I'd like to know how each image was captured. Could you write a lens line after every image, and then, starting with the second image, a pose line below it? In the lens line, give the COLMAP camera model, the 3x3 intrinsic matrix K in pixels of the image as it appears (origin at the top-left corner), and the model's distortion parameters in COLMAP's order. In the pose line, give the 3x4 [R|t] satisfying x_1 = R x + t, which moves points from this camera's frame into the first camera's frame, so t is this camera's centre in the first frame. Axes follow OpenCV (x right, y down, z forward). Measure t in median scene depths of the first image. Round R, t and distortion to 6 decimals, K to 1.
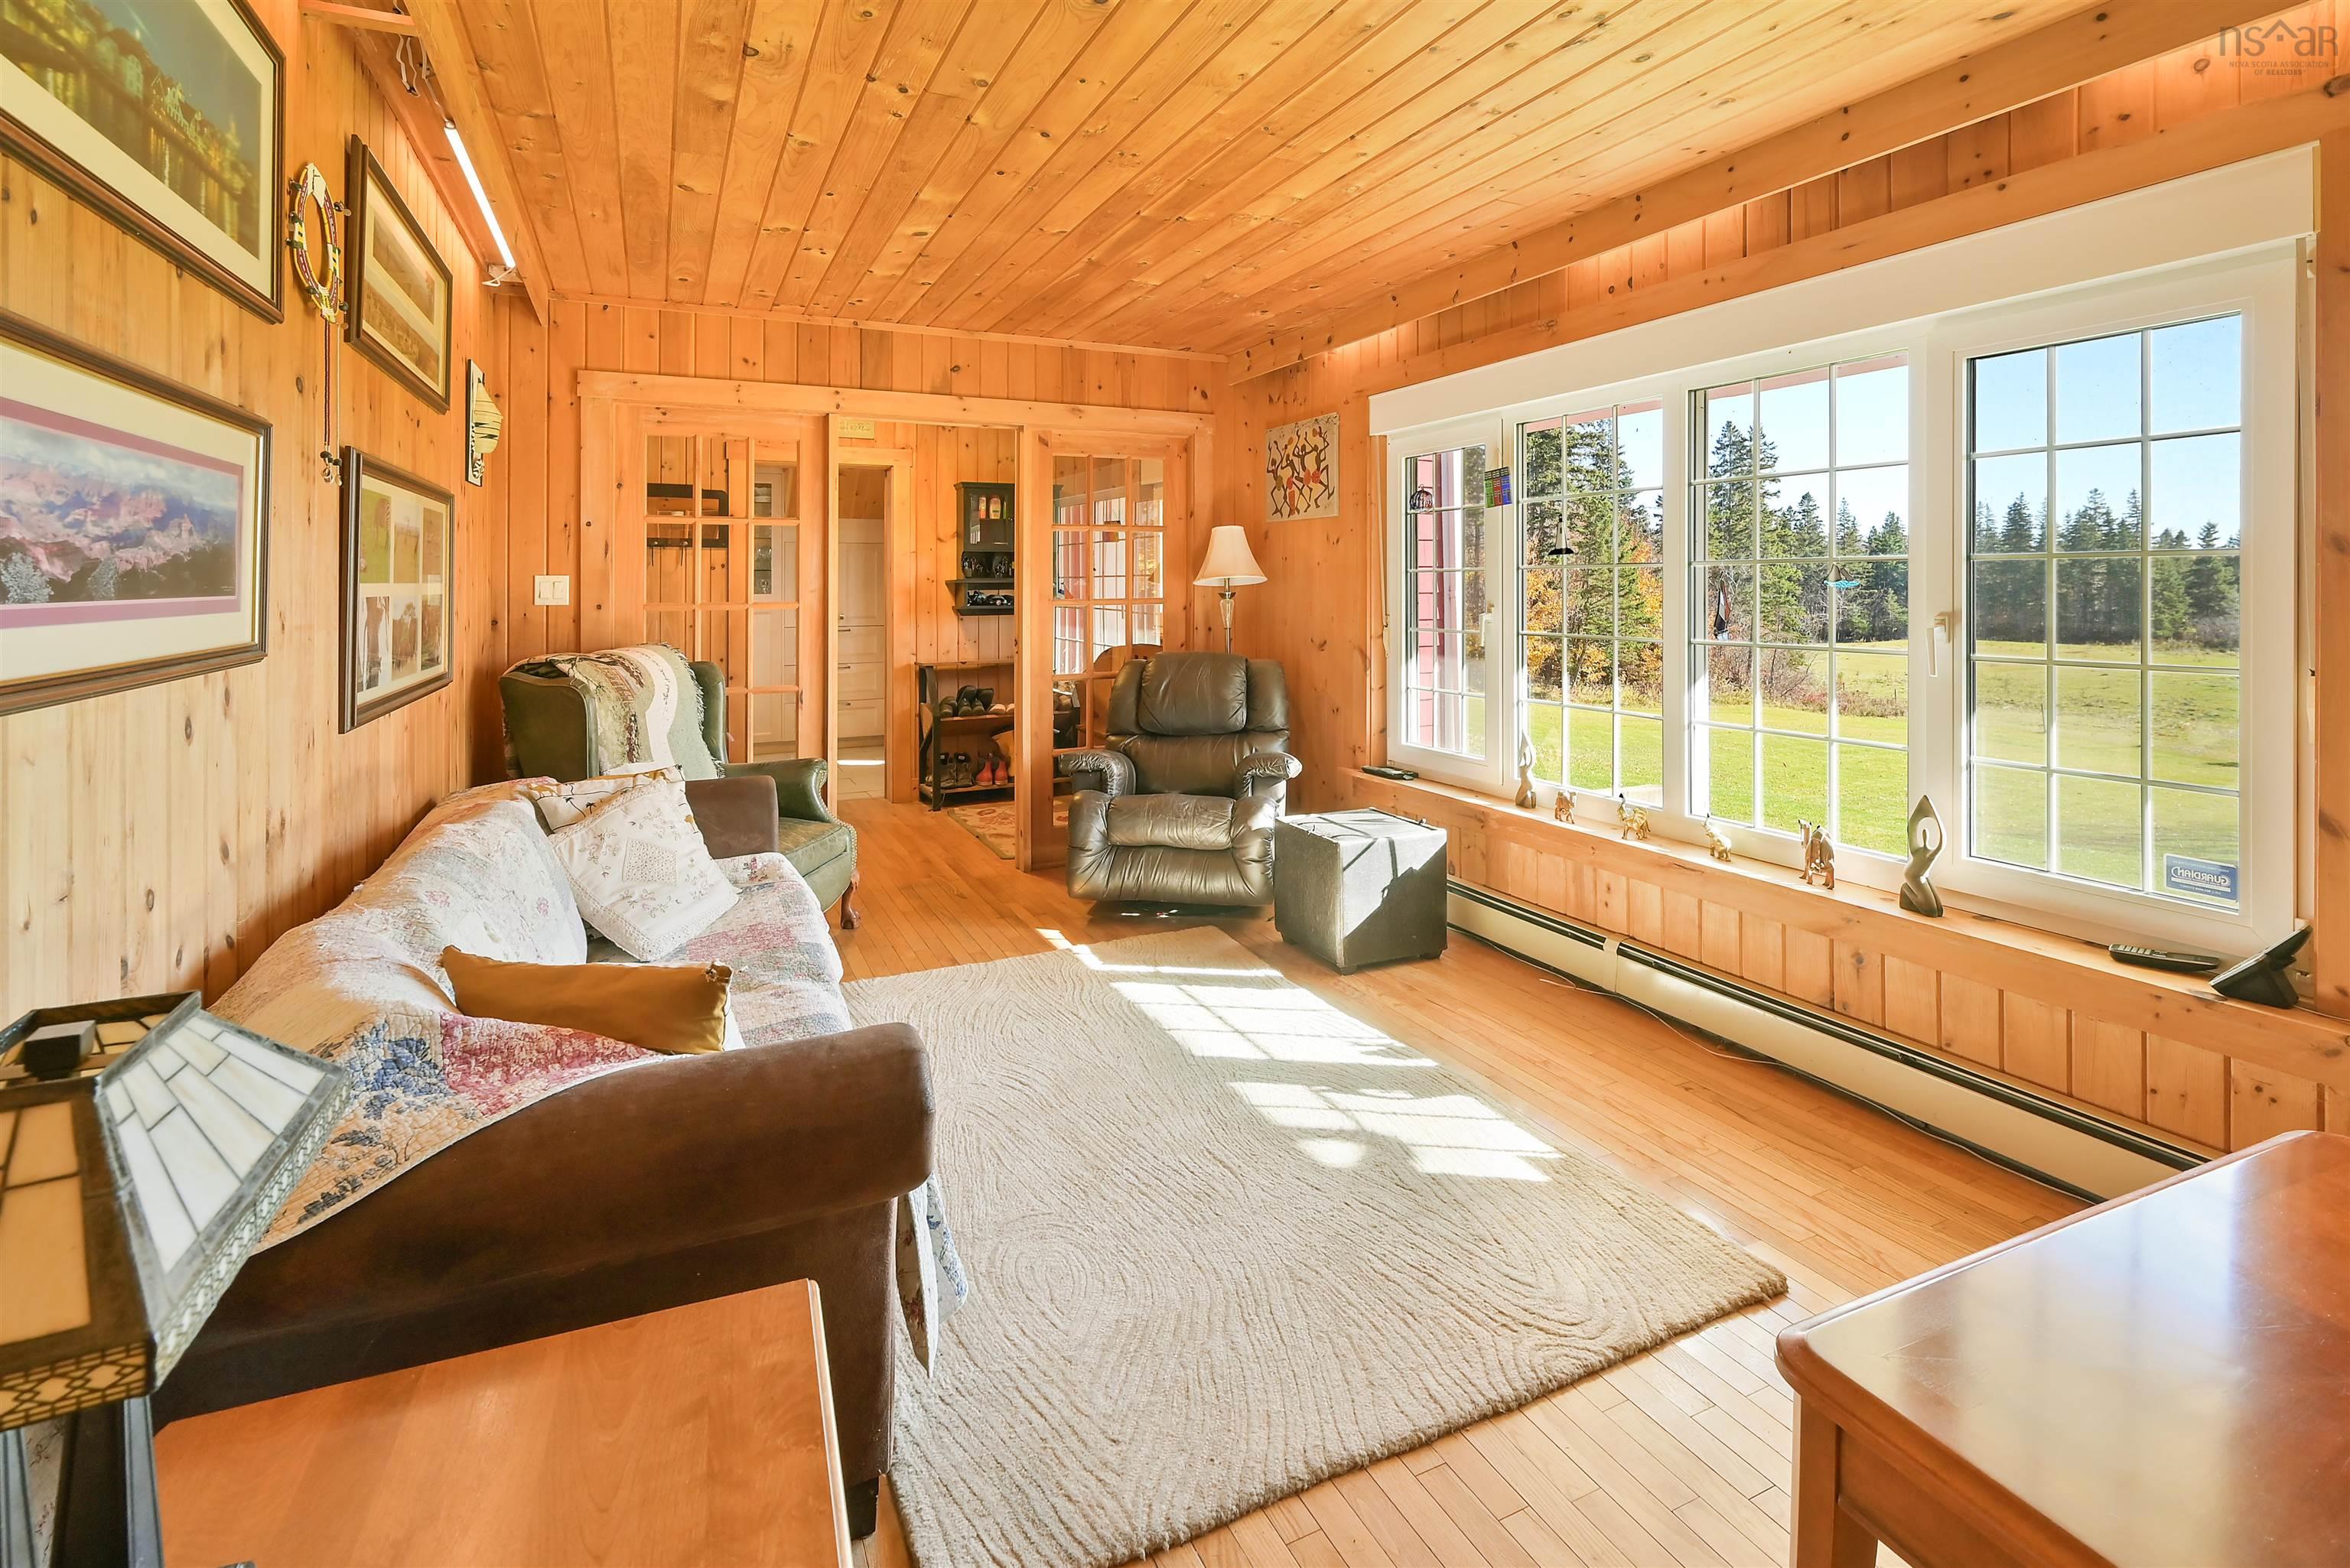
lens RADIAL K [[1084.2, 0, 1175.0], [0, 1084.2, 784.0], [0, 0, 1]] dist [-0.000038, -0.000015]
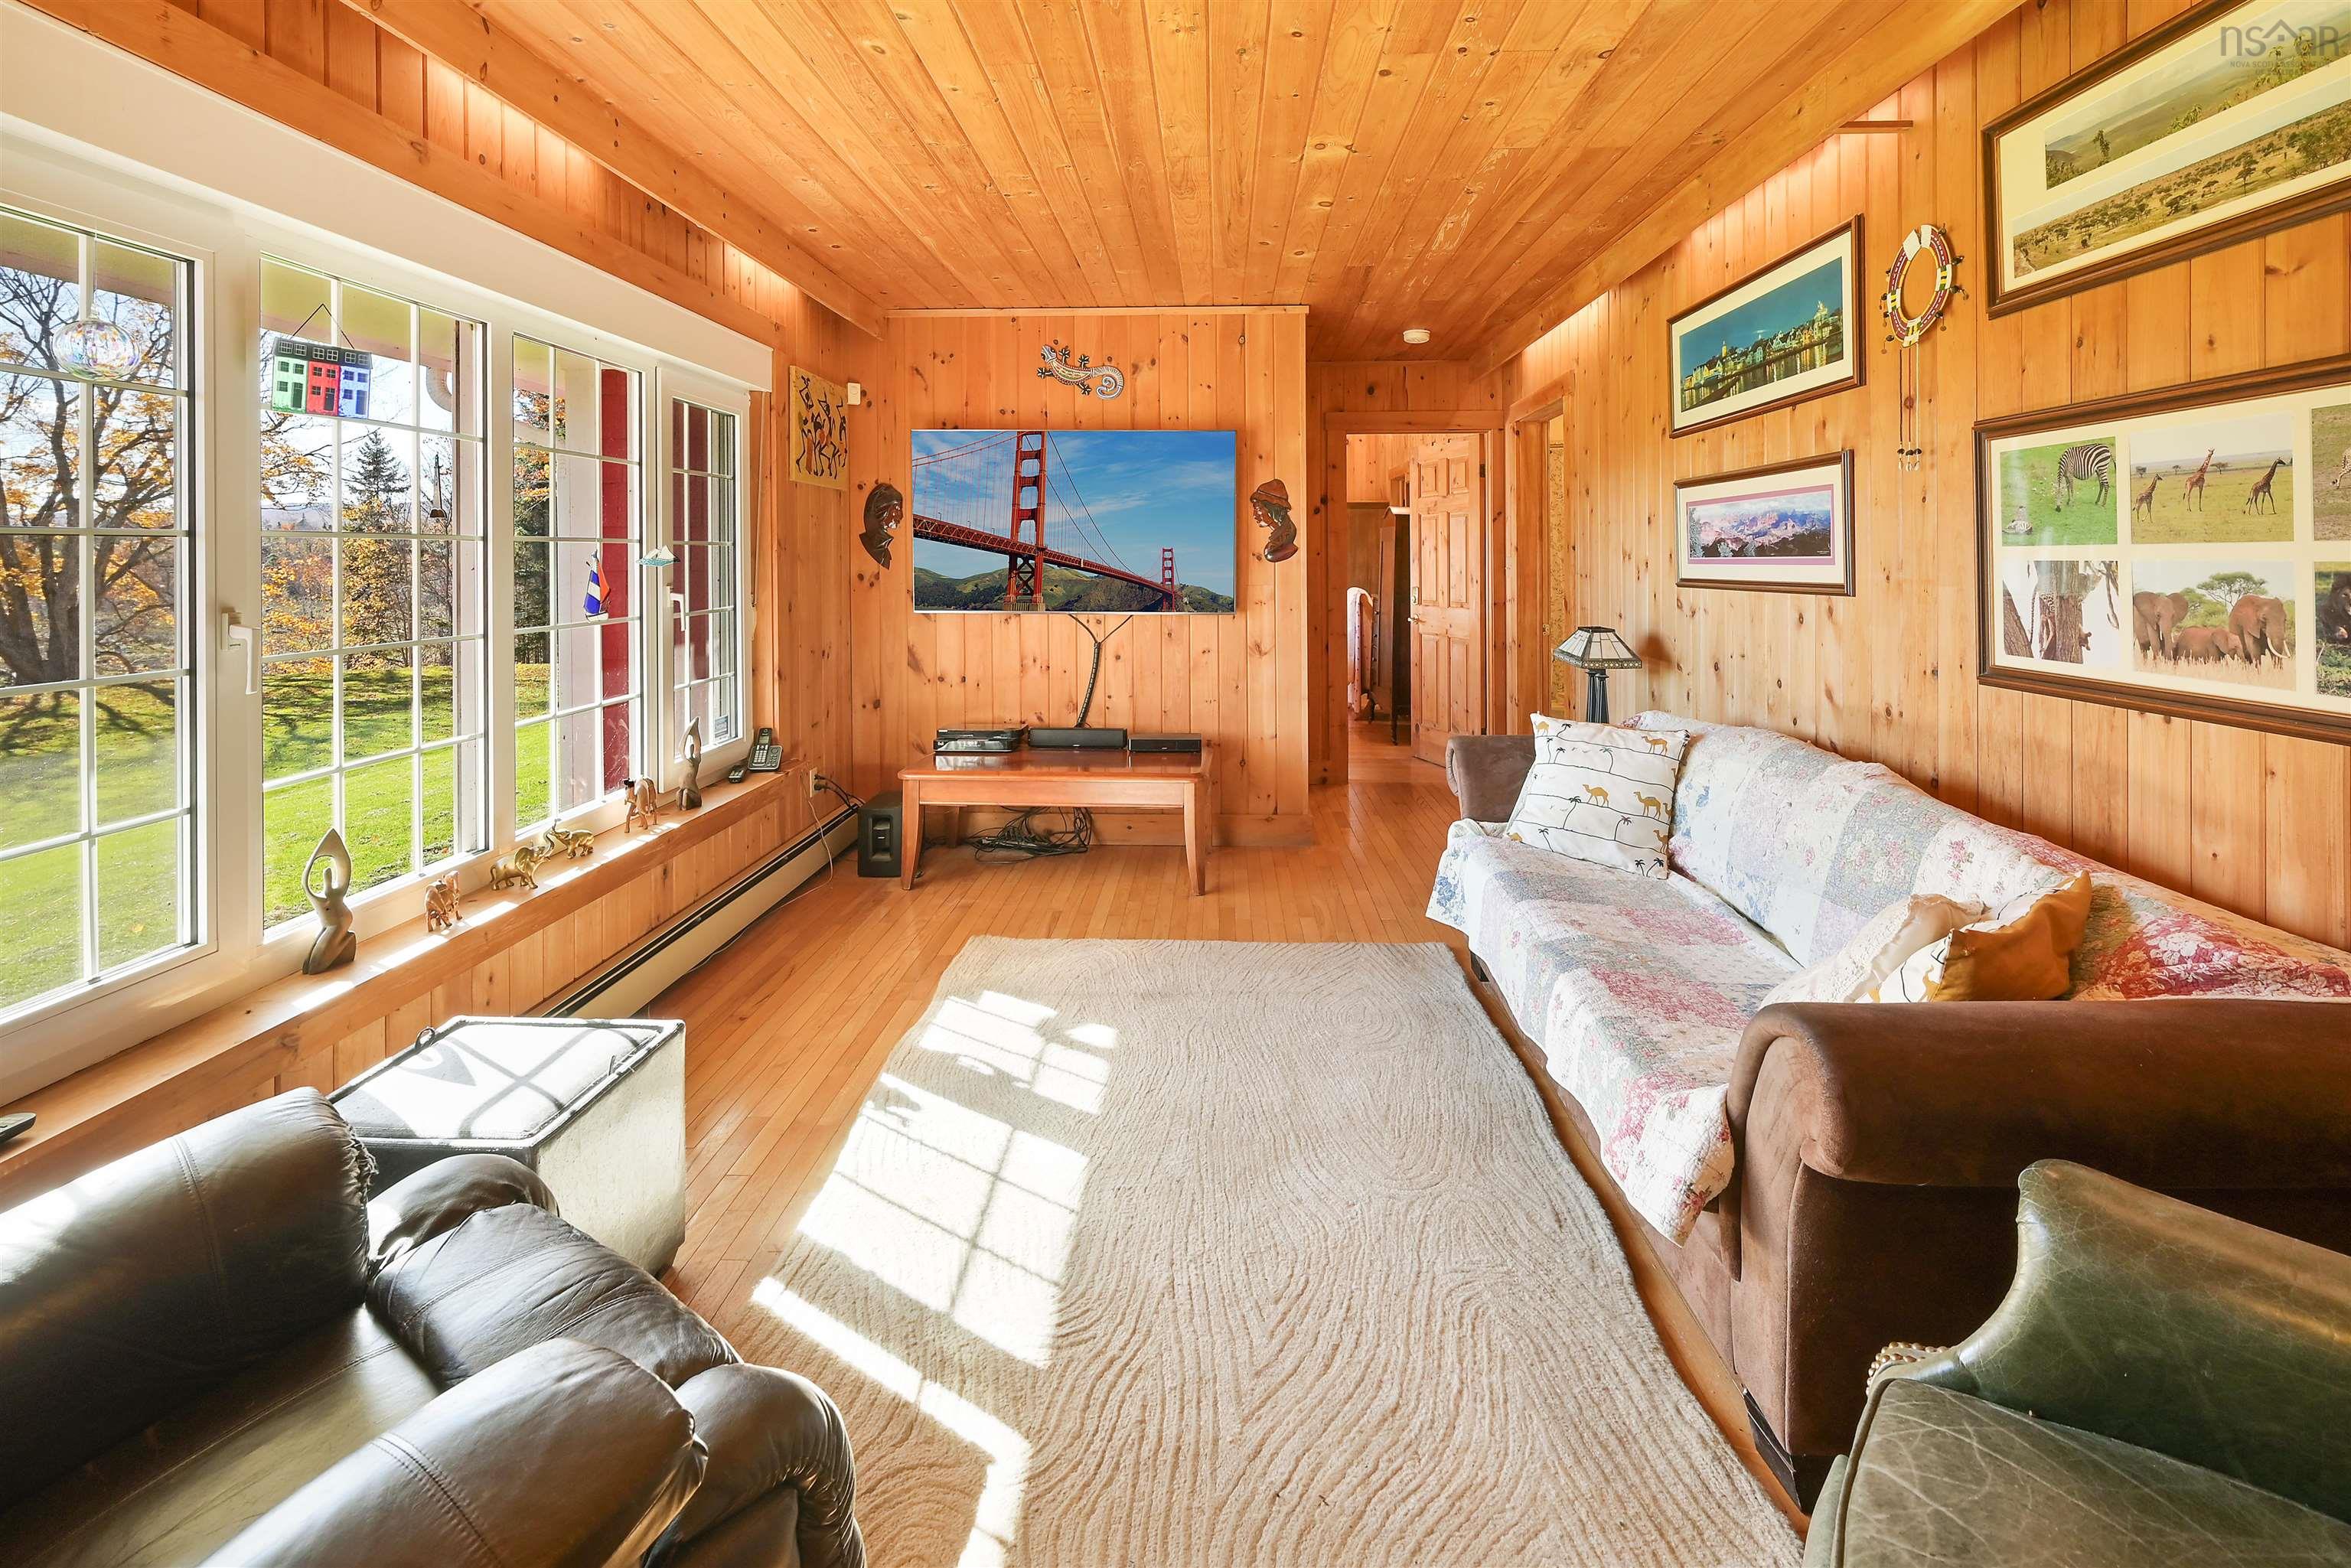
lens RADIAL K [[1084.7, 0, 1175.5], [0, 1084.7, 784.0], [0, 0, 1]] dist [-0.000038, -0.000015]
pose [[-0.884424, -0.092086, 0.457509, -0.767153], [0.087716, 0.930067, 0.356766, -0.568492], [-0.458367, 0.355663, -0.814496, 3.145175]]
